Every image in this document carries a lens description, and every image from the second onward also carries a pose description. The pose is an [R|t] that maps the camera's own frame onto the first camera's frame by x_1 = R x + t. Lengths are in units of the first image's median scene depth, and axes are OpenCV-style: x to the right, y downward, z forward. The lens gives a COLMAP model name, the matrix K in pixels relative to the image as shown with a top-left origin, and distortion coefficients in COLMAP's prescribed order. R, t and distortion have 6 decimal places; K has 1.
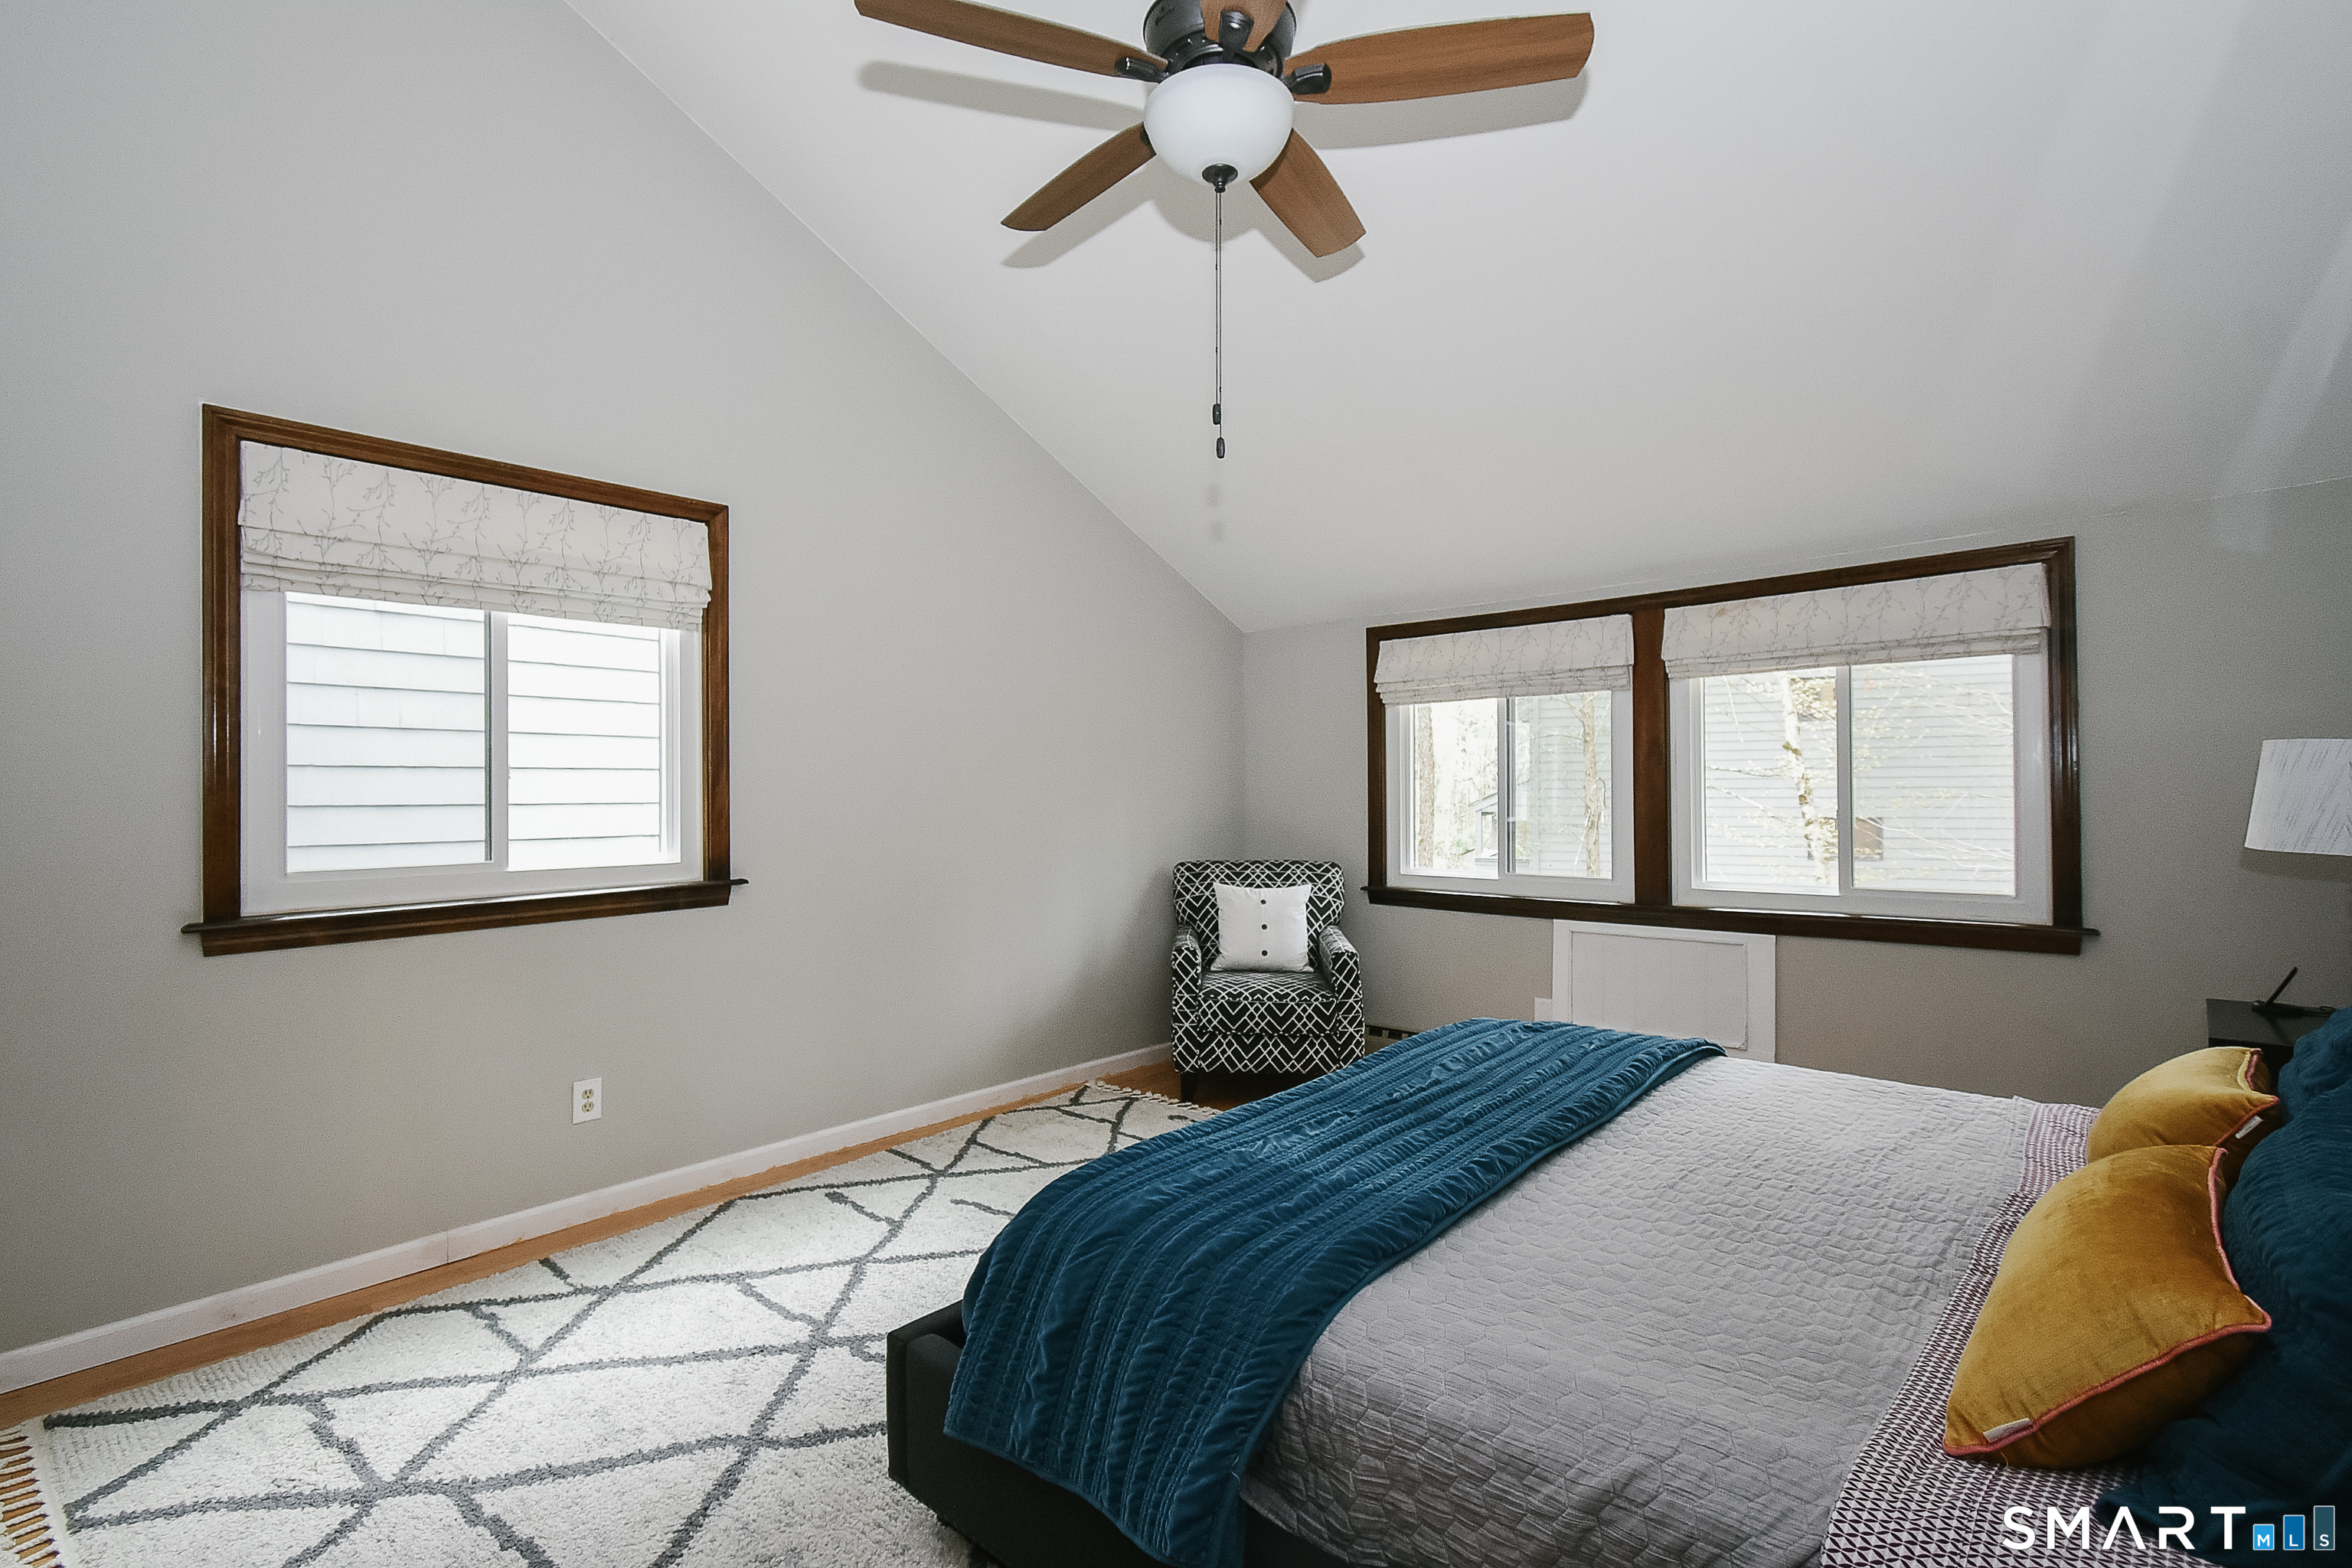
lens RADIAL K [[1048.0, 0, 1202.1], [0, 1048.0, 784.5], [0, 0, 1]] dist [0.009607, -0.004489]
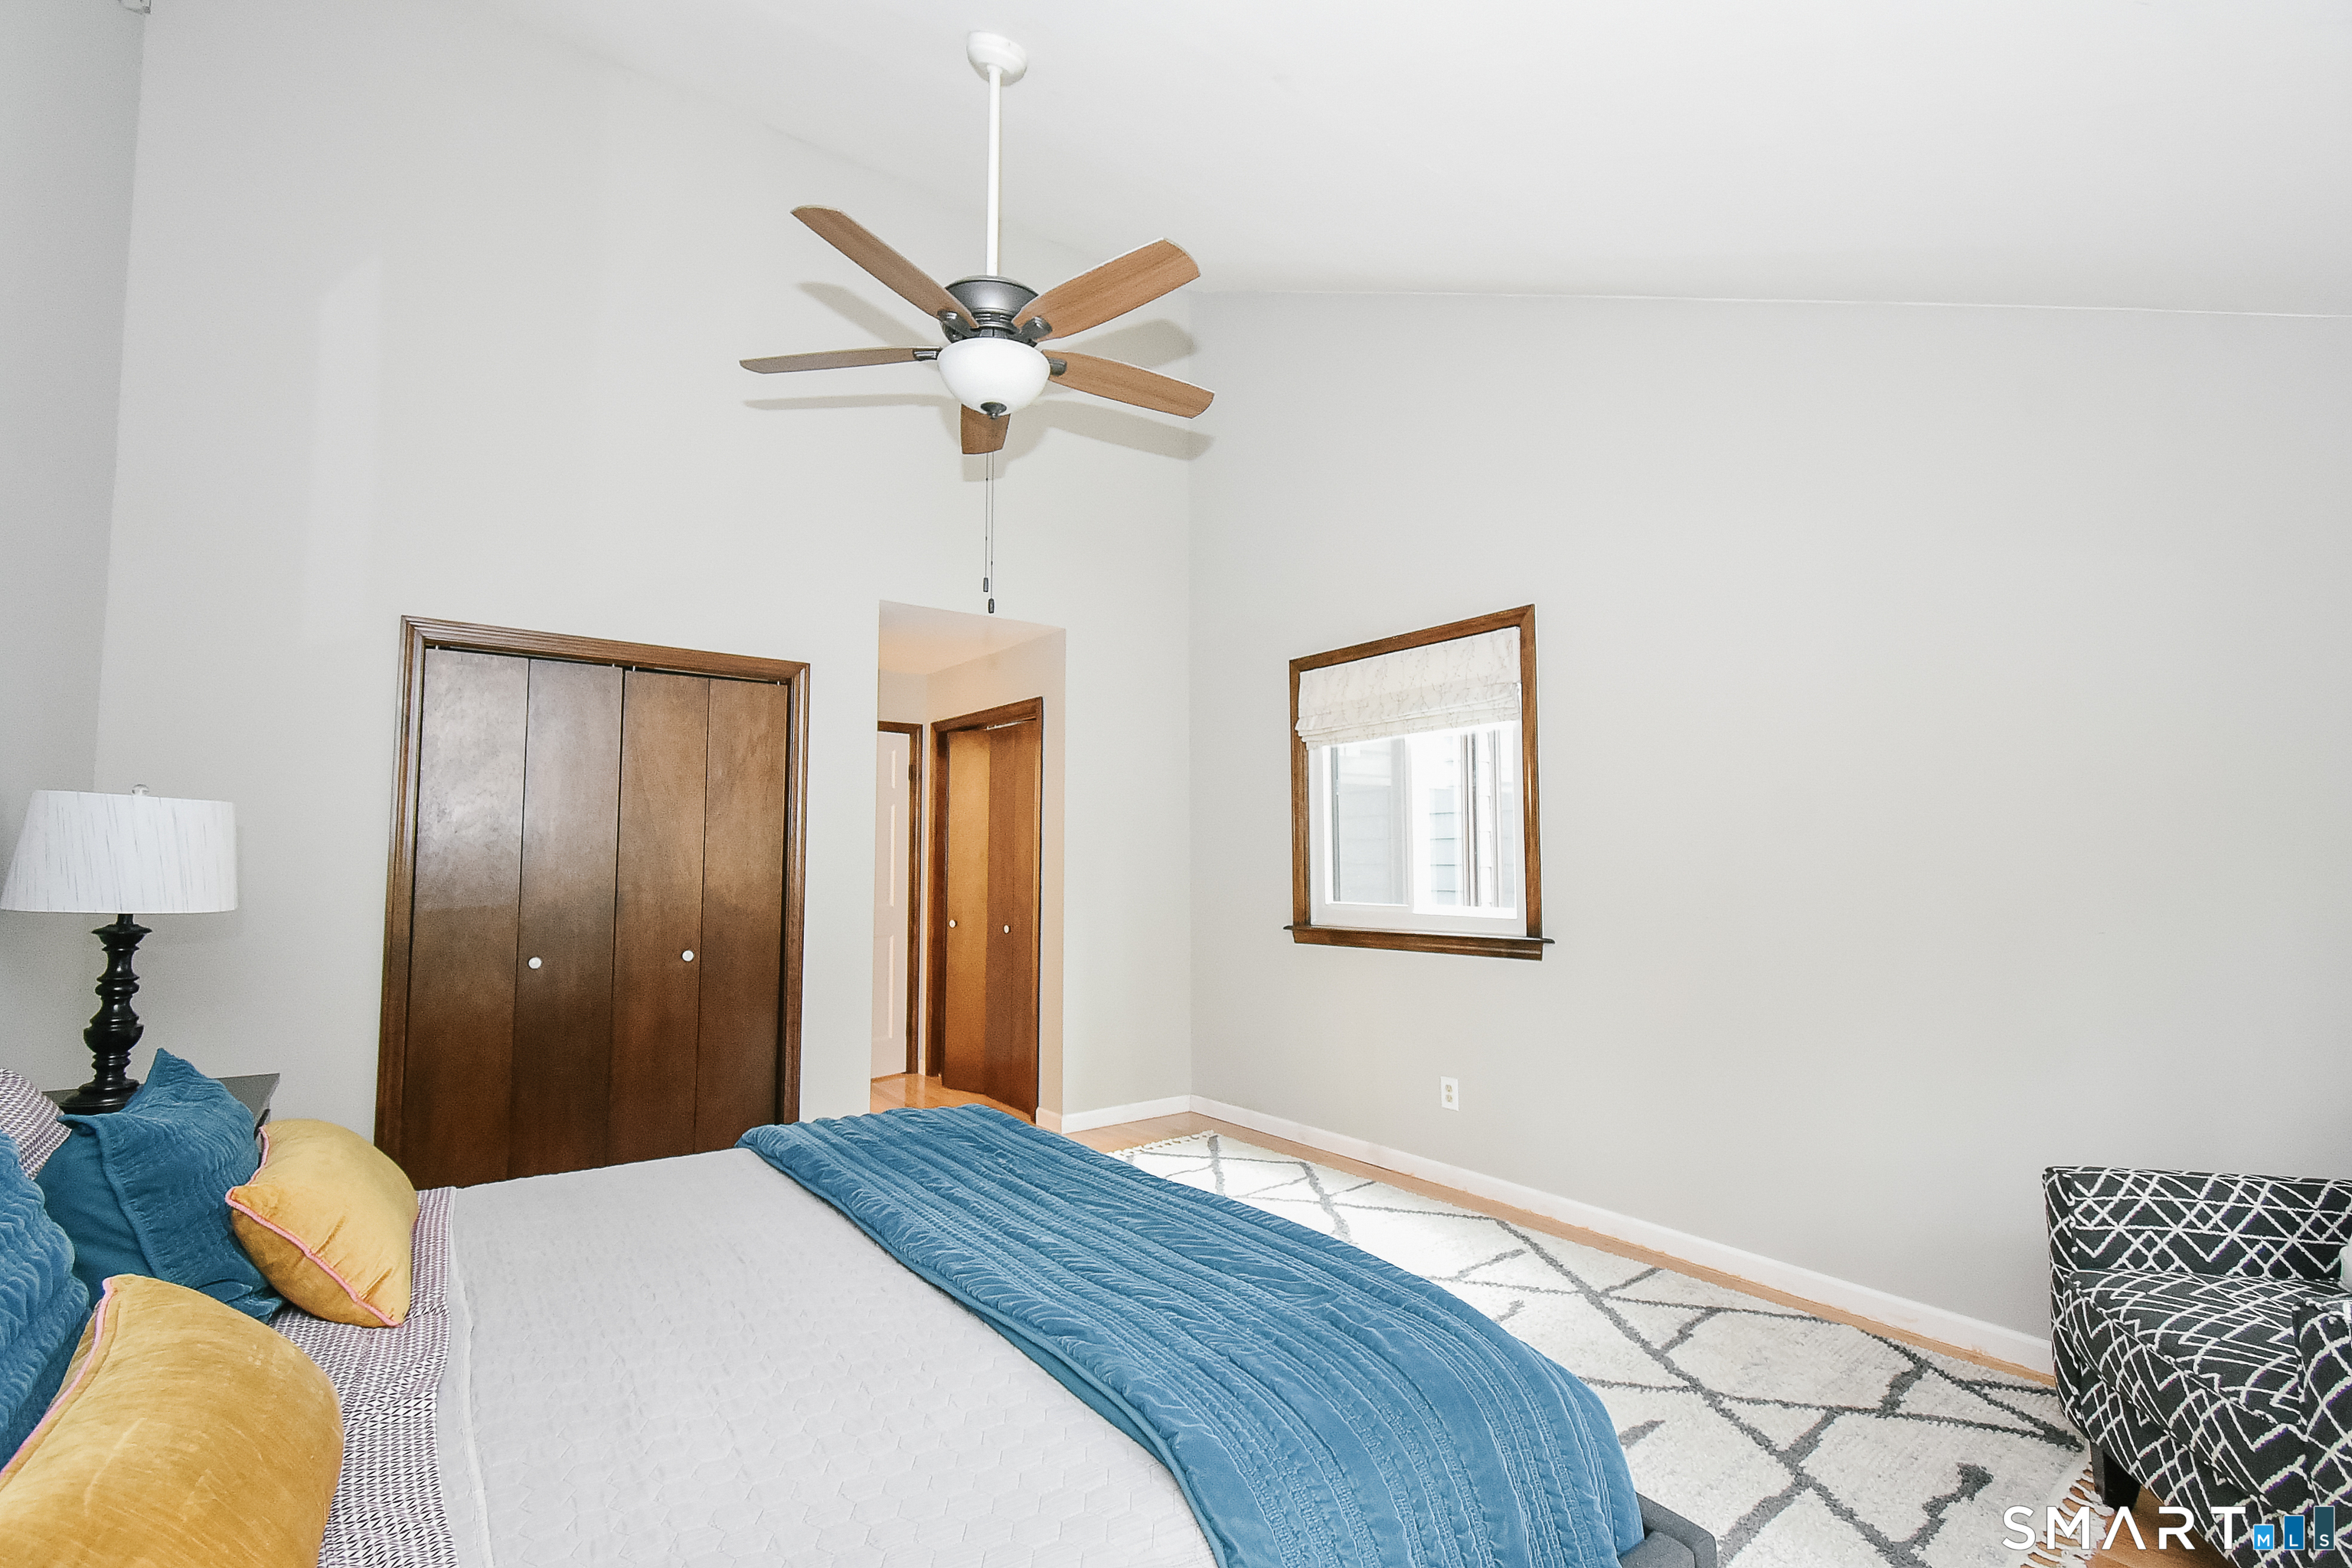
lens RADIAL K [[1048.0, 0, 1166.4], [0, 1048.0, 781.5], [0, 0, 1]] dist [0.009607, -0.004489]
pose [[-0.217357, -0.069867, -0.973589, 0.745029], [0.007475, 0.997287, -0.073237, 0.005007], [0.976064, -0.023196, -0.216245, 0.887178]]
